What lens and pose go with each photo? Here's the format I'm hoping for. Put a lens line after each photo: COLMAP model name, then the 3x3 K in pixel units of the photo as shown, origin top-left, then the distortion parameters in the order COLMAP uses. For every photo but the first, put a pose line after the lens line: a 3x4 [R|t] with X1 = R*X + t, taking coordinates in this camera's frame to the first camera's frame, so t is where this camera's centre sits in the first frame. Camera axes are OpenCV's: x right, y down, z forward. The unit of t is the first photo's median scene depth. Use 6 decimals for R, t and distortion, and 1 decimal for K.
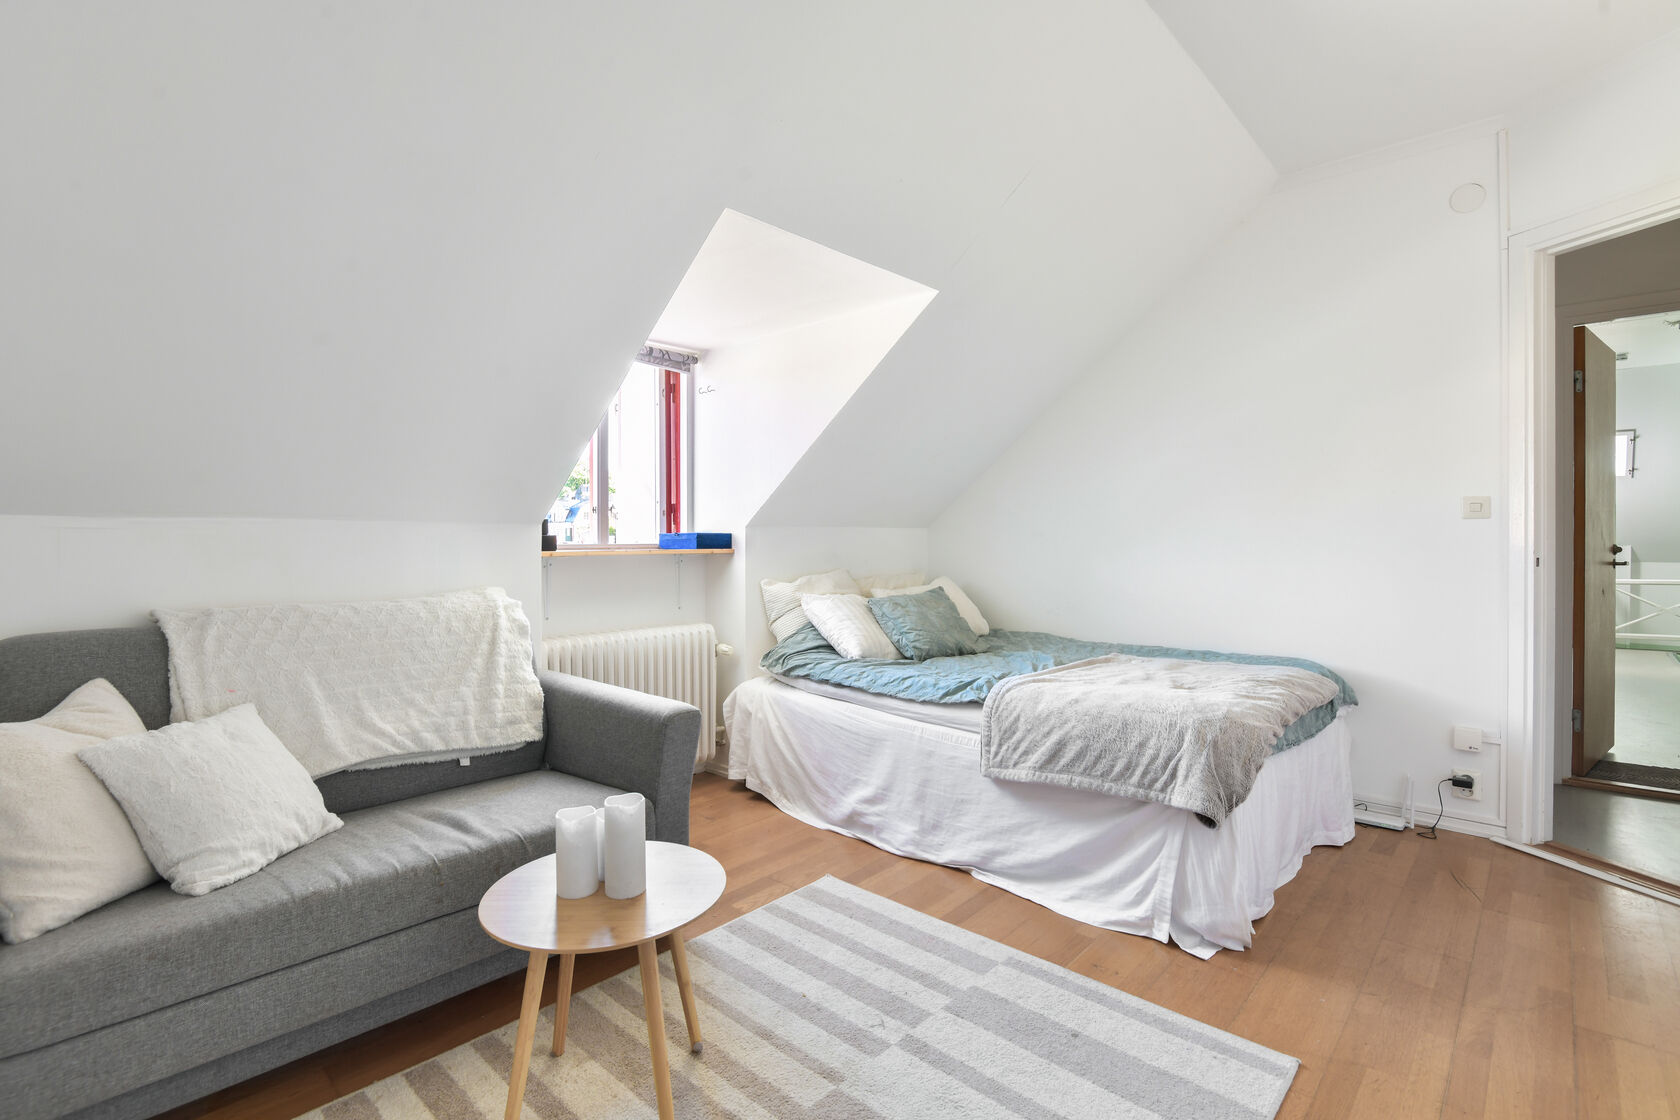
lens RADIAL K [[793.2, 0, 847.8], [0, 793.2, 549.9], [0, 0, 1]] dist [0.001609, 0.000045]
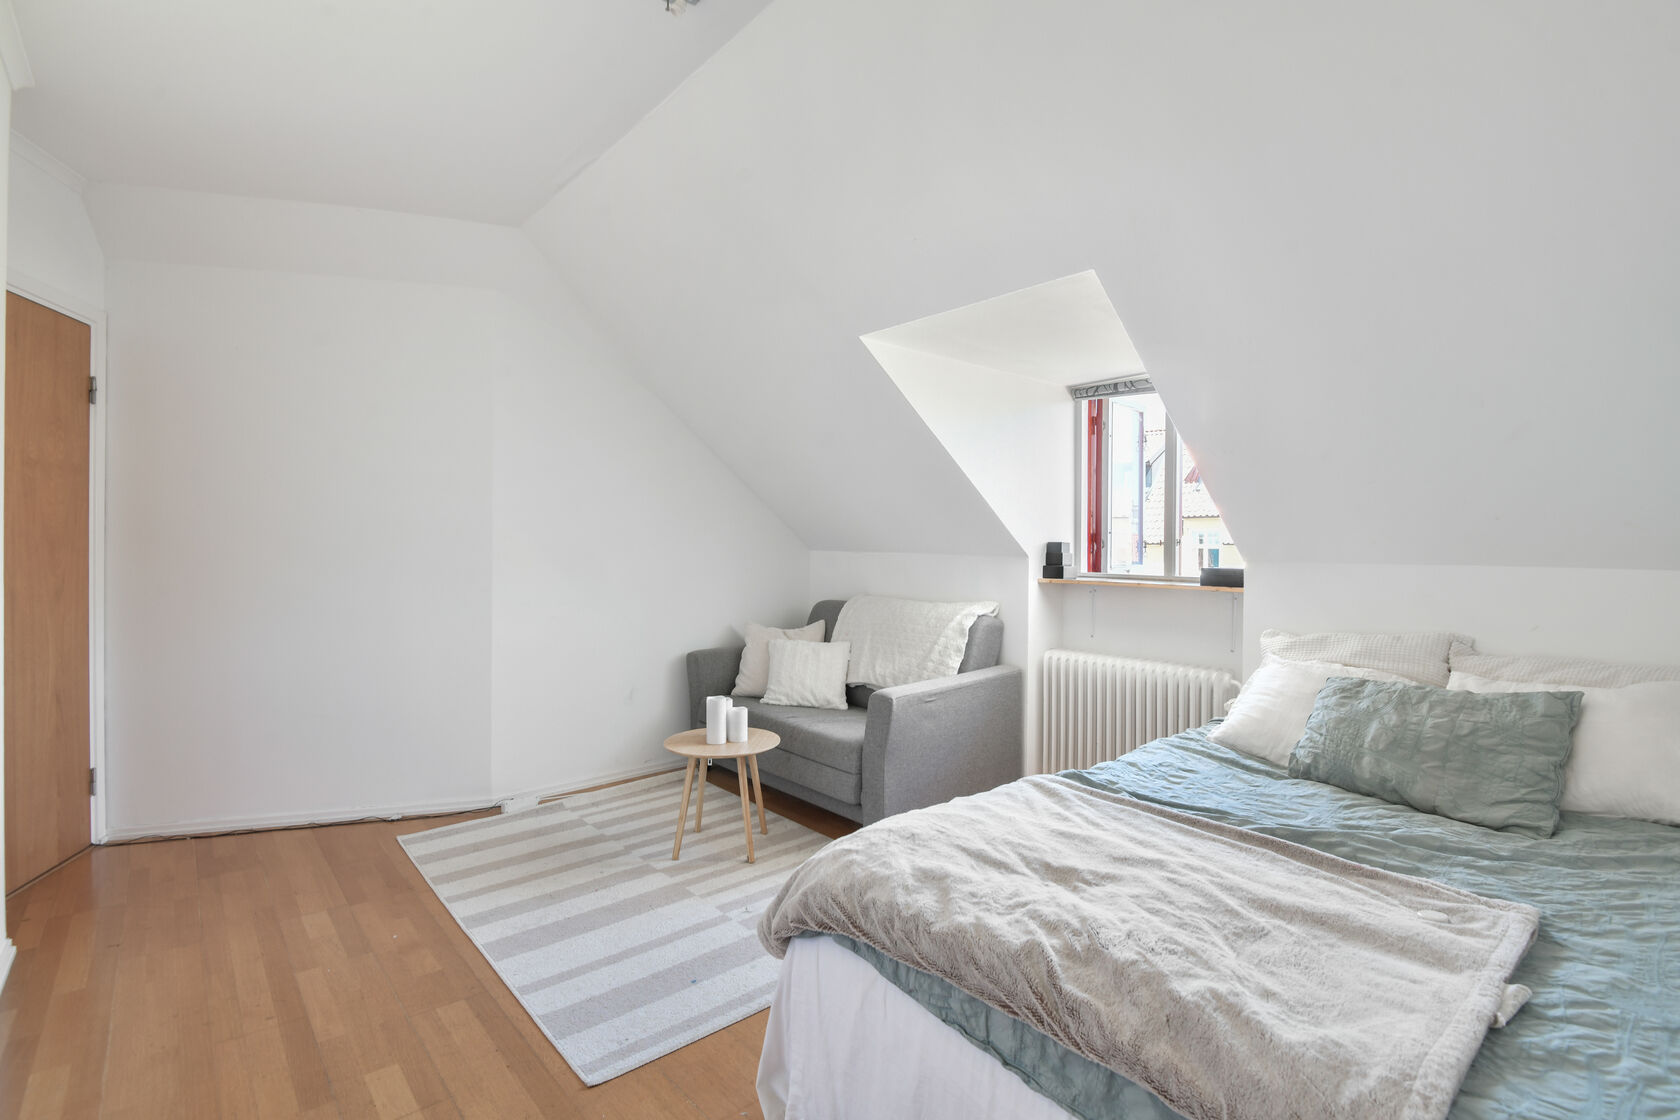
lens RADIAL K [[793.2, 0, 842.4], [0, 793.2, 554.7], [0, 0, 1]] dist [0.001609, 0.000045]
pose [[-0.115097, 0.010635, -0.993297, 0.765170], [-0.030086, 0.999447, 0.014187, -0.037666], [0.992899, 0.031517, -0.114713, 0.703760]]
